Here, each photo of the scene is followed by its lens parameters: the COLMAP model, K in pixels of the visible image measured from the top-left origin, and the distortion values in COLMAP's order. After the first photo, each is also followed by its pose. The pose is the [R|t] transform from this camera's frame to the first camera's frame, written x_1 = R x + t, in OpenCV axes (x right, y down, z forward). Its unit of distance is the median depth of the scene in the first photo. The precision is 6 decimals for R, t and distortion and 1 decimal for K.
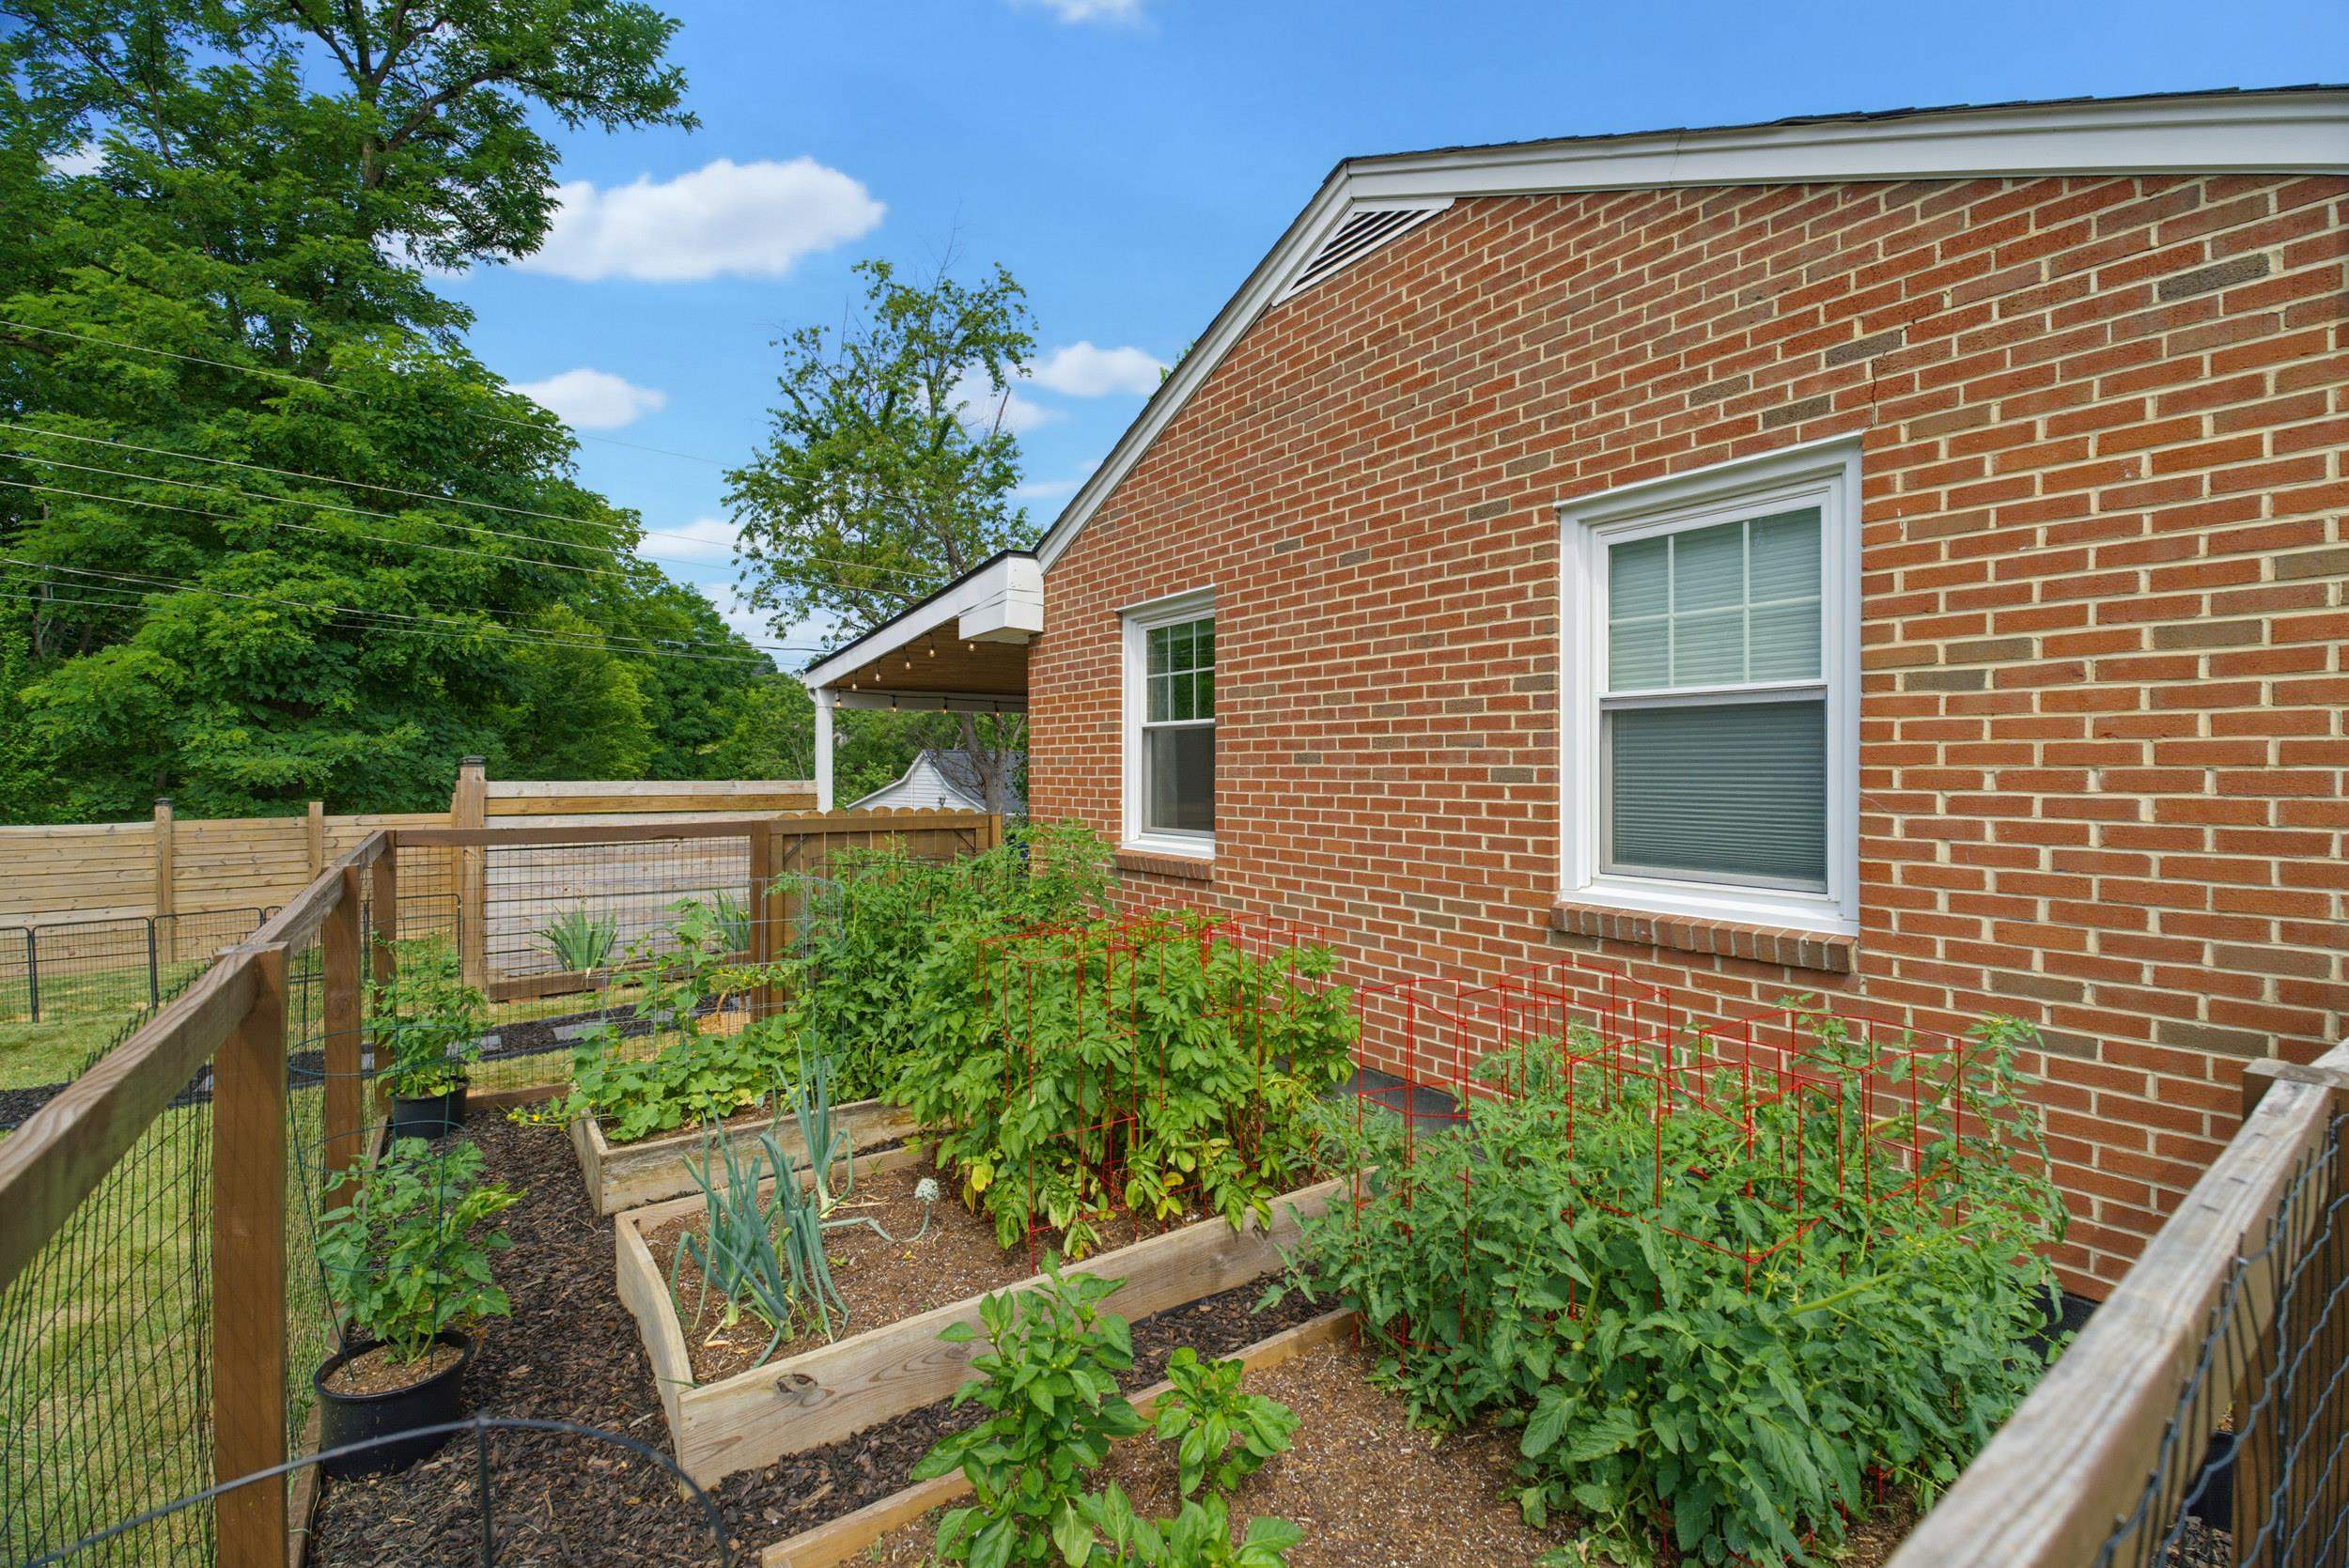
lens RADIAL K [[1030.2, 0, 1177.8], [0, 1030.2, 767.8], [0, 0, 1]] dist [-0.018647, -0.002165]
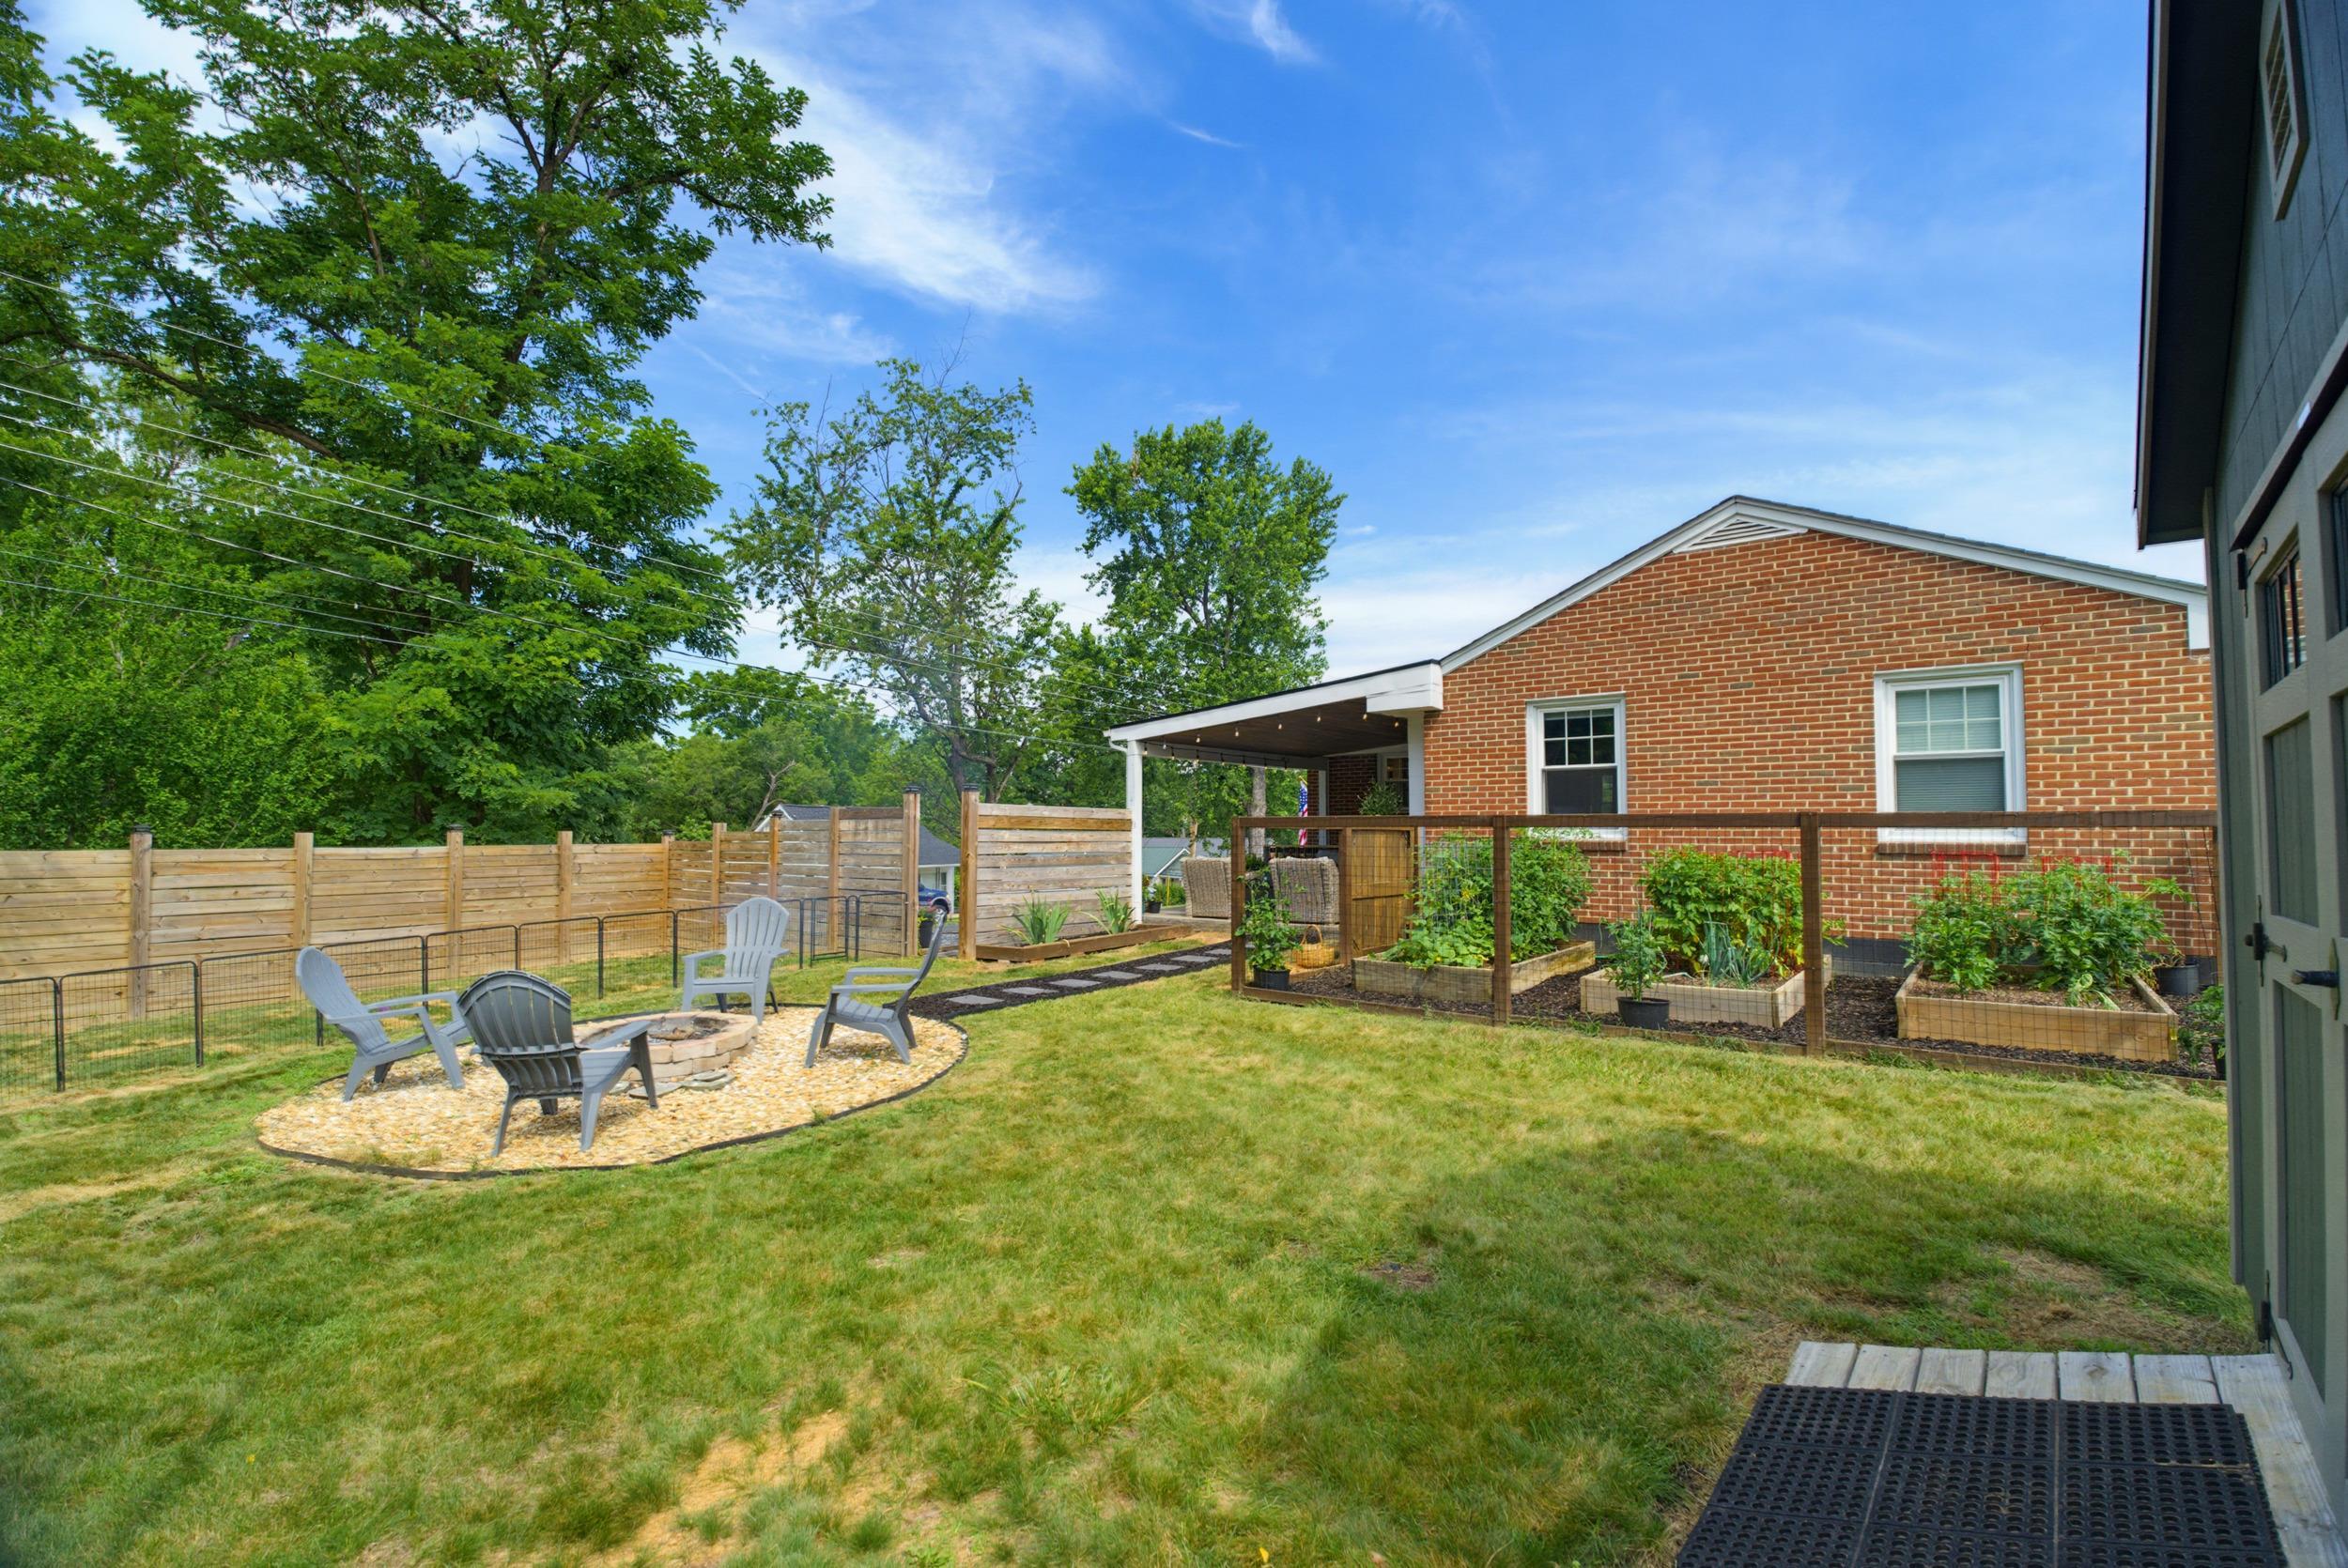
lens RADIAL K [[1029.7, 0, 1165.3], [0, 1029.7, 782.8], [0, 0, 1]] dist [-0.018647, -0.002165]
pose [[0.963045, 0.015277, 0.268908, -1.875456], [-0.002817, 0.998907, -0.046661, 0.112539], [-0.269327, 0.044179, 0.962035, -0.825097]]
